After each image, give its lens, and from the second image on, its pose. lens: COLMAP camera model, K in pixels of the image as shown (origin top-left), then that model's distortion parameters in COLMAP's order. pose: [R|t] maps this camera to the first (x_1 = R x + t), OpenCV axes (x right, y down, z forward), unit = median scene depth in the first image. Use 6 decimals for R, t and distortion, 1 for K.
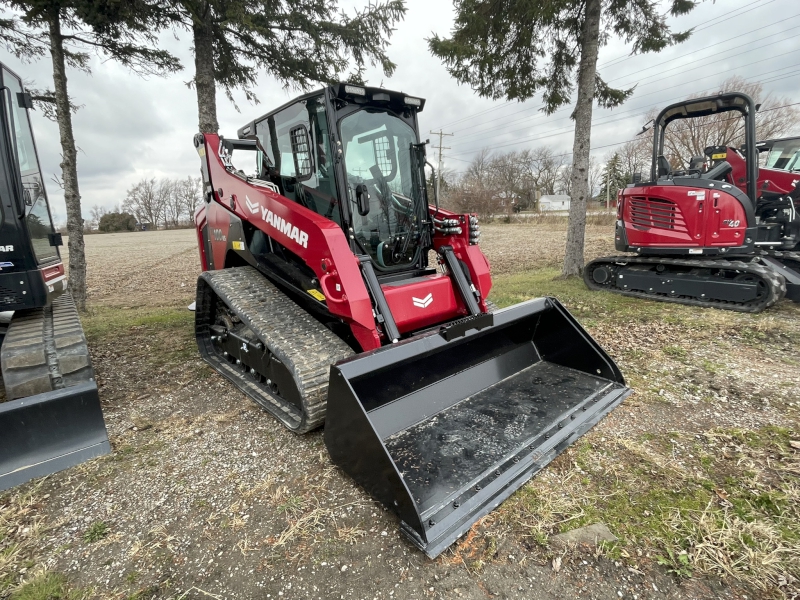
lens RADIAL K [[396.9, 0, 400.0], [0, 396.9, 300.0], [0, 0, 1]] dist [-0.001063, 0.000014]
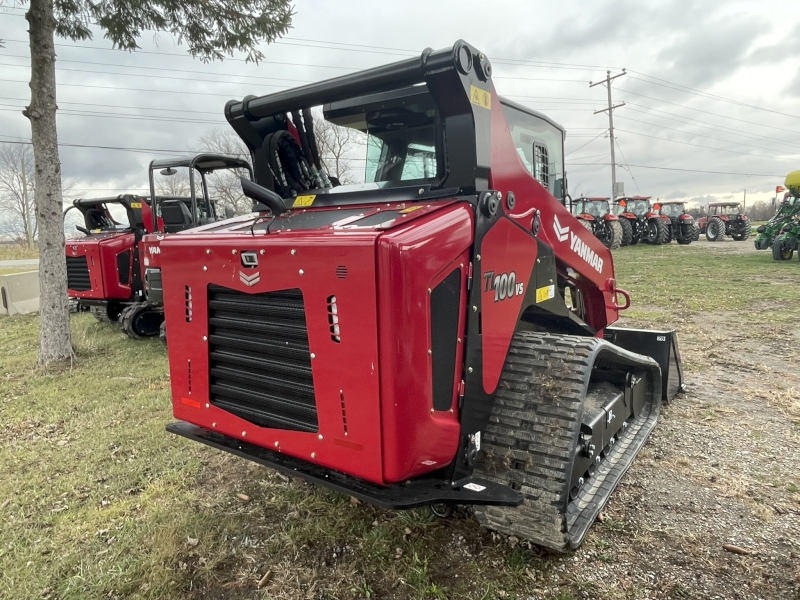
lens RADIAL K [[527.5, 0, 400.0], [0, 527.5, 300.0], [0, 0, 1]] dist [-0.004001, -0.002823]
pose [[-0.234940, -0.065434, 0.969805, -1.269361], [0.239036, 0.963202, 0.122896, -0.310418], [-0.942160, 0.260691, -0.210653, 1.553195]]
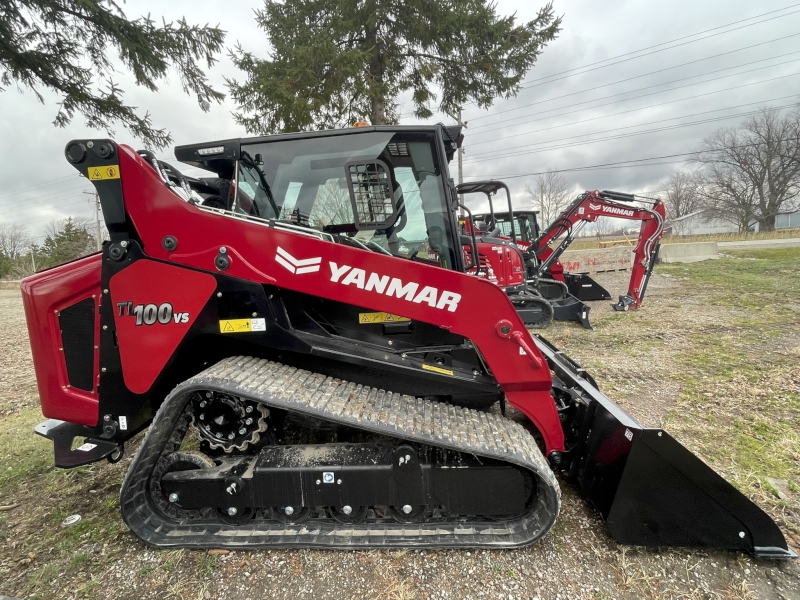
lens RADIAL K [[396.9, 0, 400.0], [0, 396.9, 300.0], [0, 0, 1]] dist [-0.001063, 0.000014]
pose [[0.712550, -0.080709, 0.696964, -0.740213], [0.168879, 0.983886, -0.058720, -0.107046], [-0.680994, 0.159543, 0.714698, 0.423763]]
